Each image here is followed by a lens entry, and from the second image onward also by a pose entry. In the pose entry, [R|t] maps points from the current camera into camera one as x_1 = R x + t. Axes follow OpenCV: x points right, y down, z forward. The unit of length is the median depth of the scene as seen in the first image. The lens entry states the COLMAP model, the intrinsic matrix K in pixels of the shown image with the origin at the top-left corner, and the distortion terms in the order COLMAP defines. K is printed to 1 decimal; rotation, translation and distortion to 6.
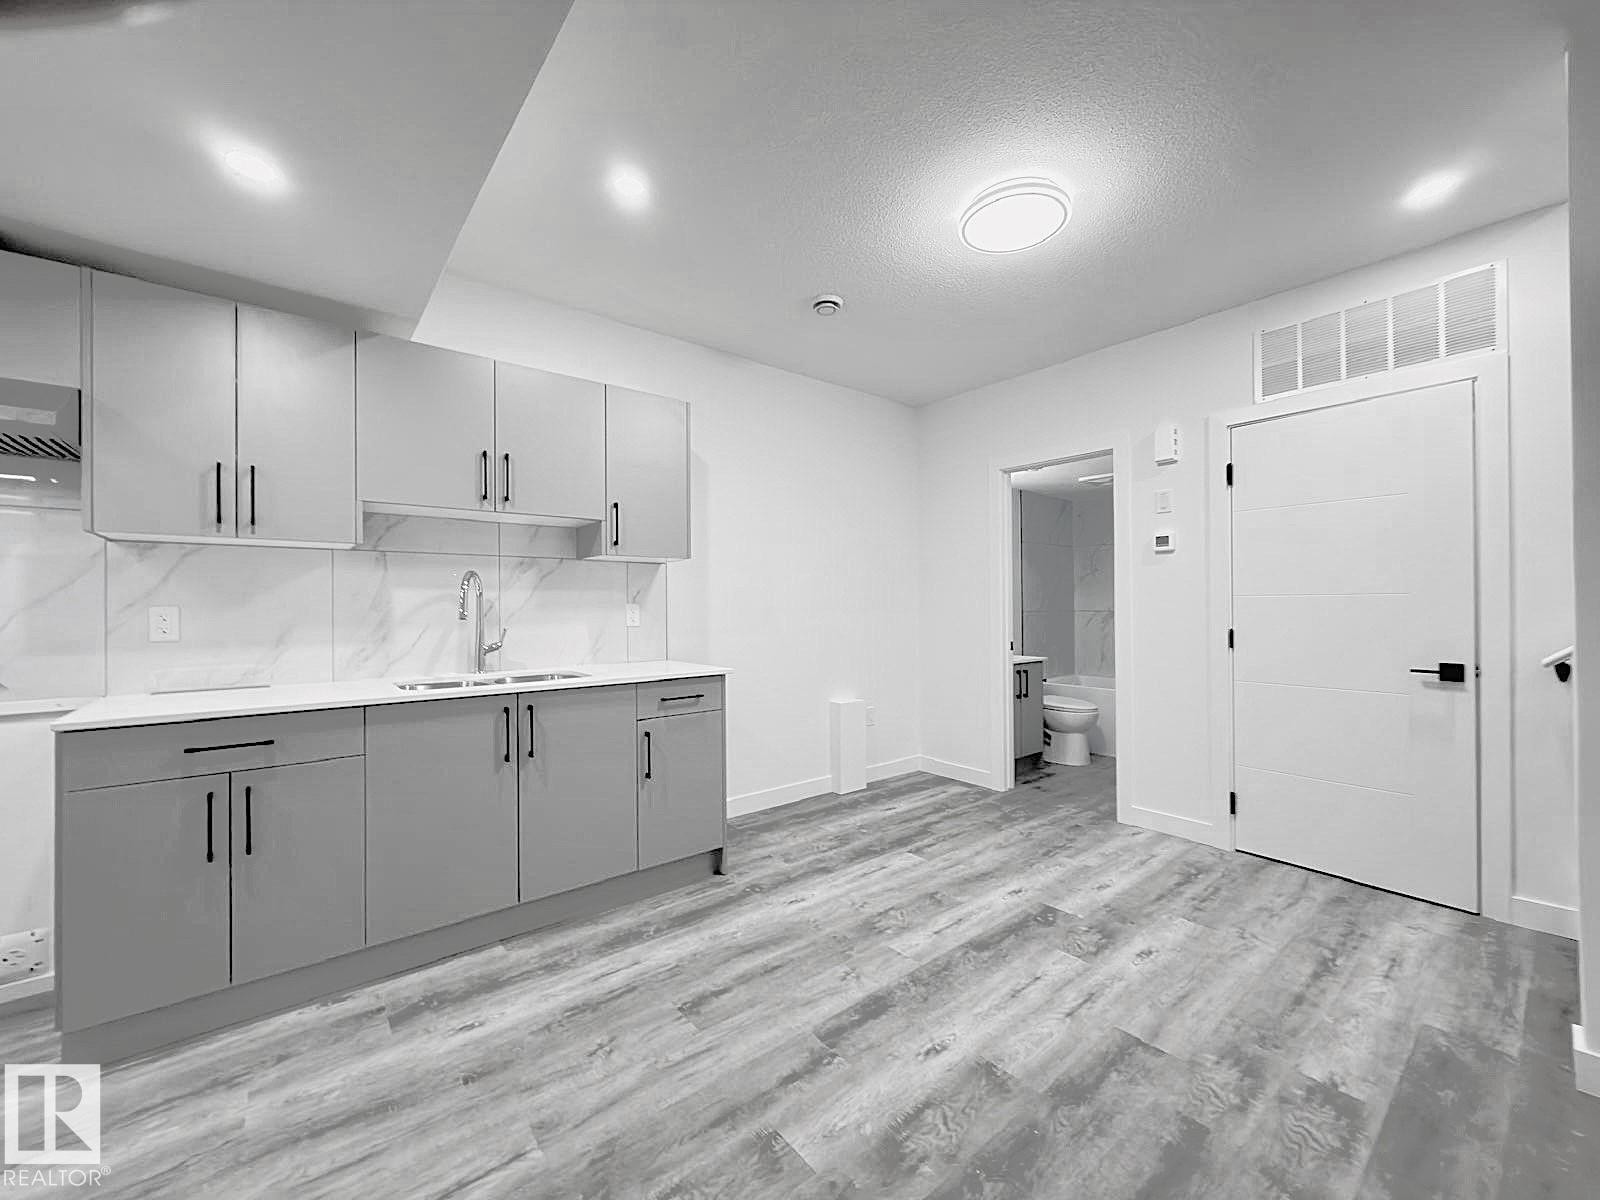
lens RADIAL K [[634.9, 0, 795.9], [0, 634.9, 601.9], [0, 0, 1]] dist [0.000261, 0.000102]
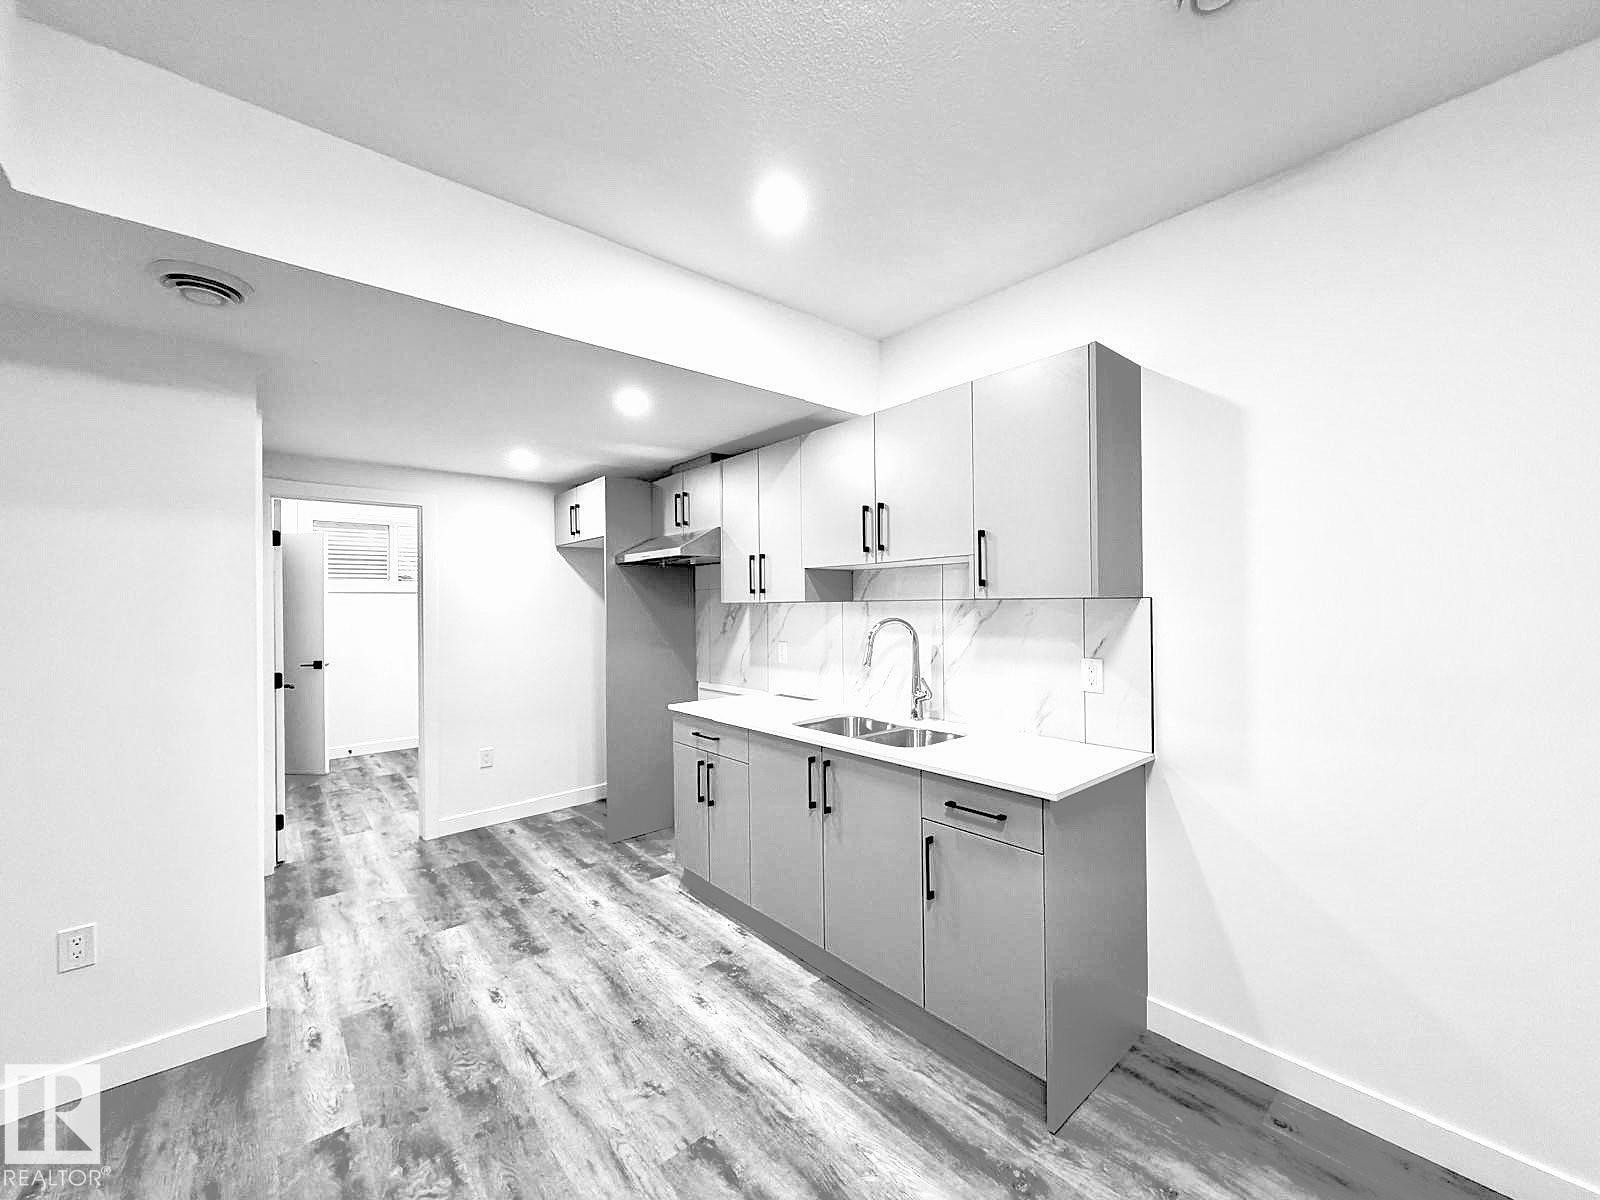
lens RADIAL K [[634.9, 0, 795.9], [0, 634.9, 601.9], [0, 0, 1]] dist [0.000261, 0.000102]
pose [[0.033267, 0.006163, -0.999428, 0.556652], [0.019839, 0.999780, 0.006826, -0.092854], [0.999250, -0.020055, 0.033137, 0.875997]]
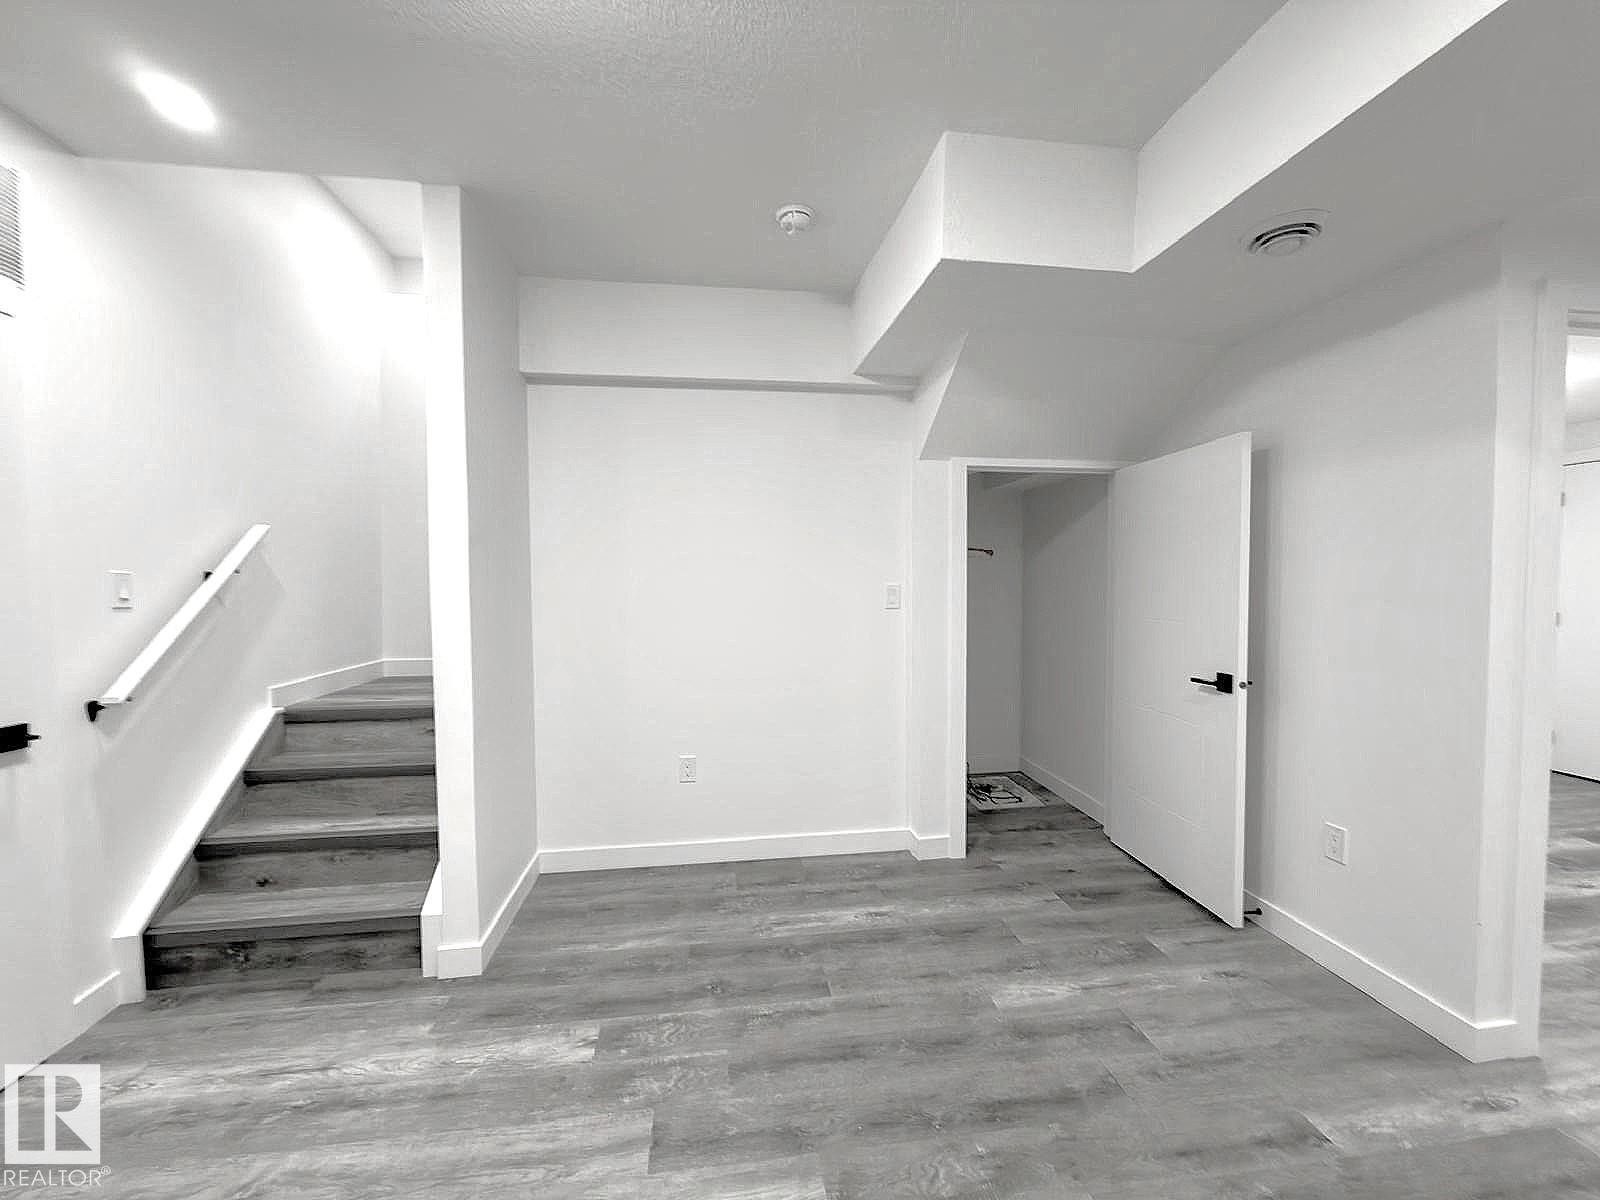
lens RADIAL K [[634.9, 0, 795.9], [0, 634.9, 601.9], [0, 0, 1]] dist [0.000261, 0.000102]
pose [[-0.857606, -0.002863, 0.514300, -0.046604], [0.006002, 0.999861, 0.015575, -0.042415], [-0.514273, 0.016444, -0.857469, 1.168529]]
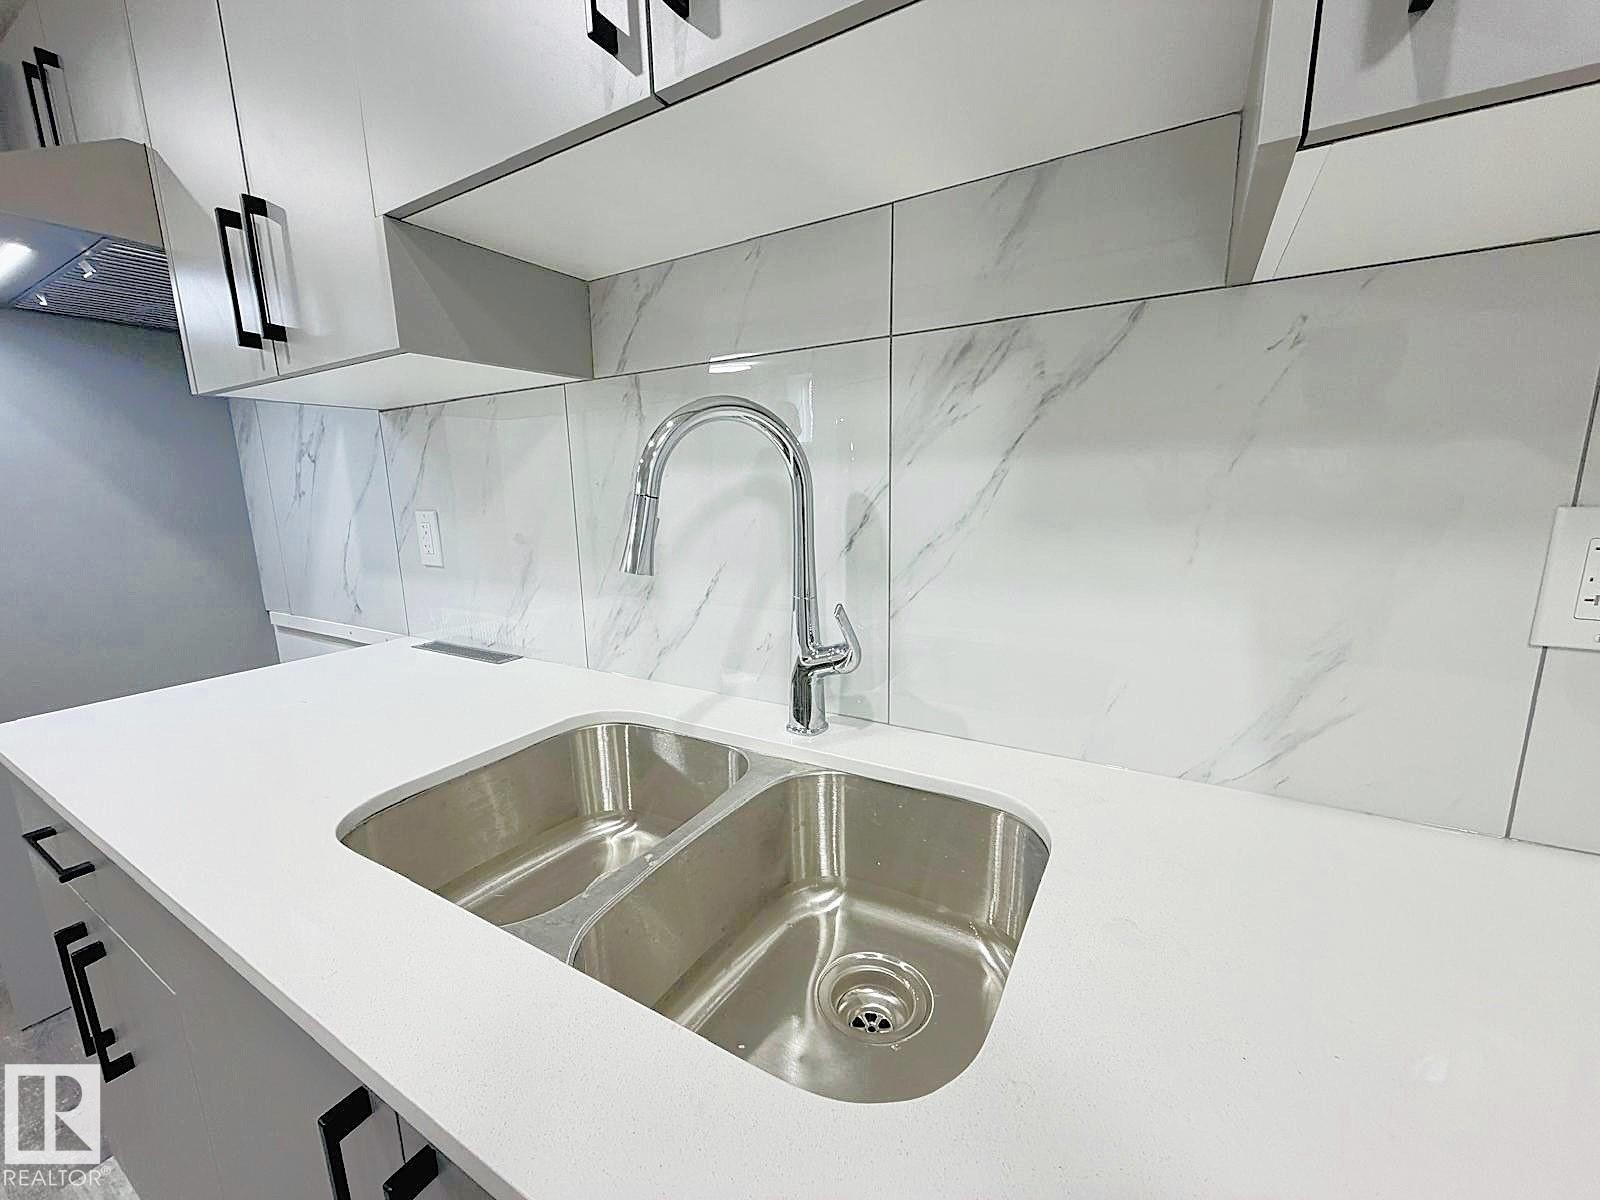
lens RADIAL K [[634.9, 0, 795.9], [0, 634.9, 601.9], [0, 0, 1]] dist [0.000261, 0.000102]
pose [[0.354729, 0.169282, -0.919517, -0.239632], [0.024549, 0.981447, 0.190154, -0.012888], [0.934647, -0.090026, 0.343992, 0.998657]]
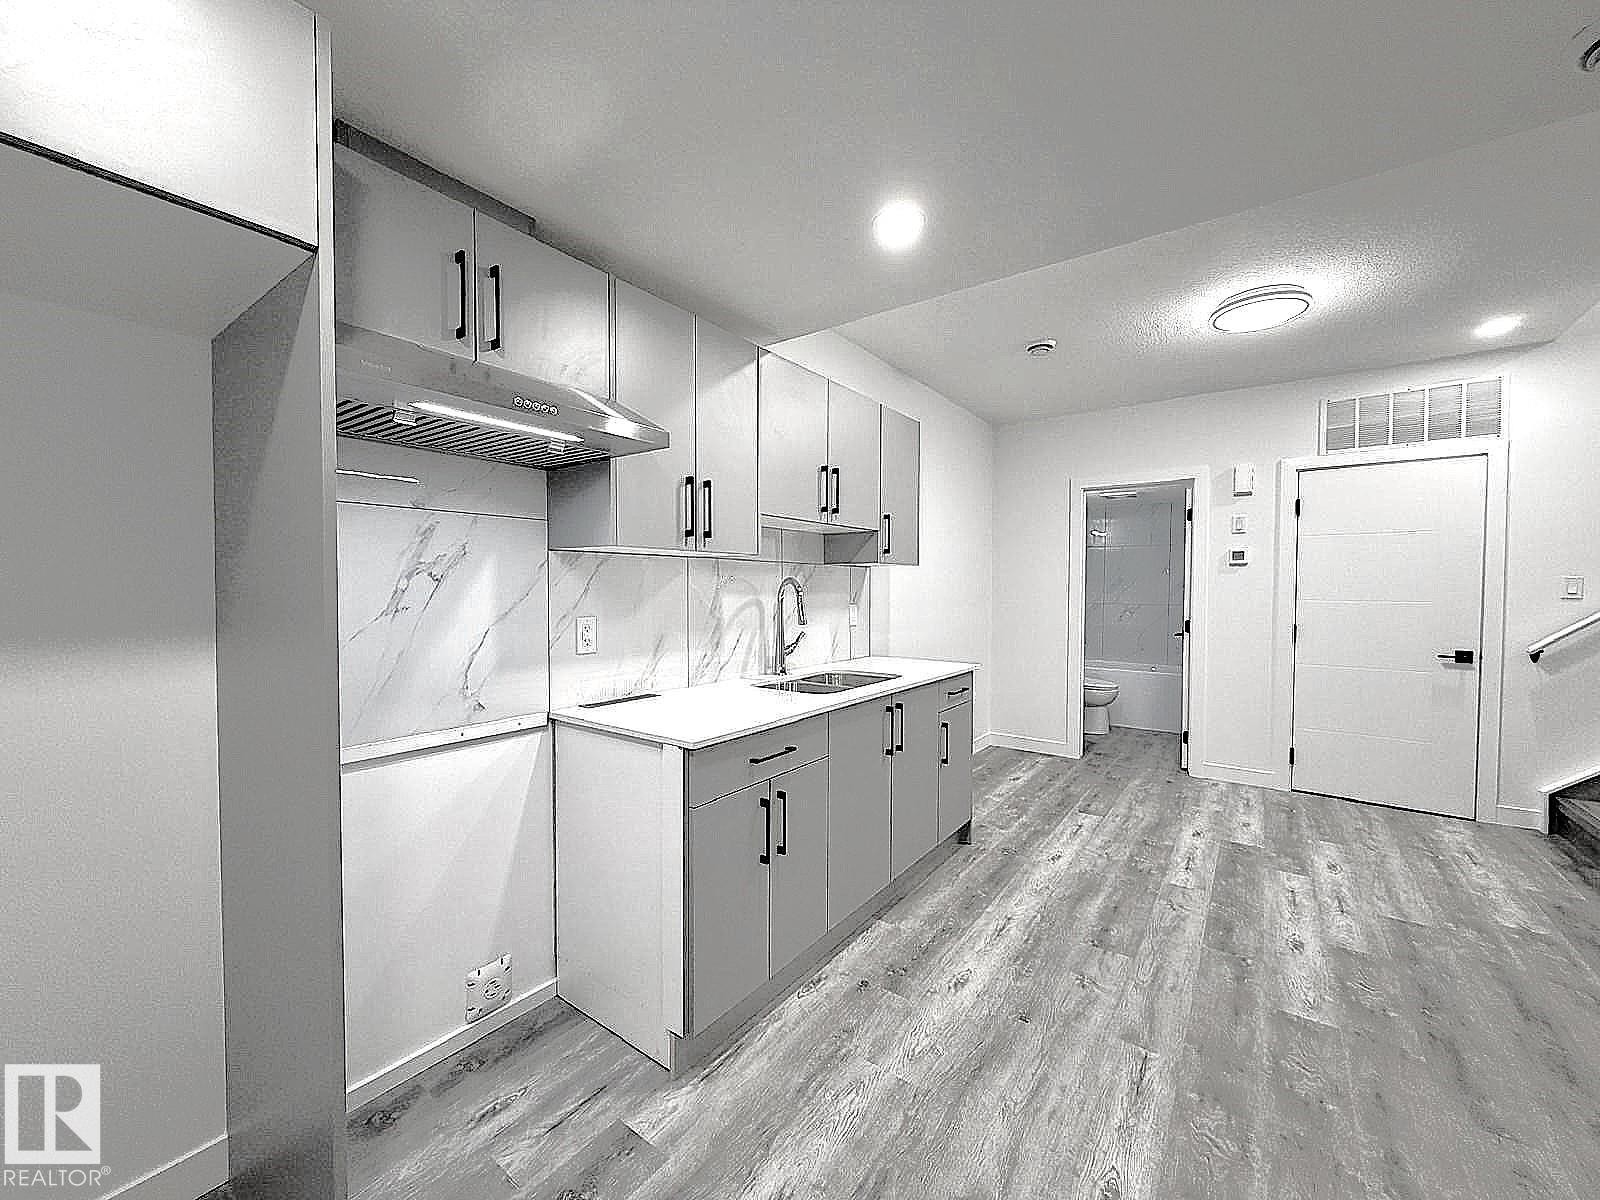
lens RADIAL K [[634.9, 0, 795.9], [0, 634.9, 601.9], [0, 0, 1]] dist [0.000261, 0.000102]
pose [[0.967412, 0.002672, 0.253192, -0.828246], [-0.010497, 0.999508, 0.029558, -0.042807], [-0.252988, -0.031253, 0.966965, -0.016145]]
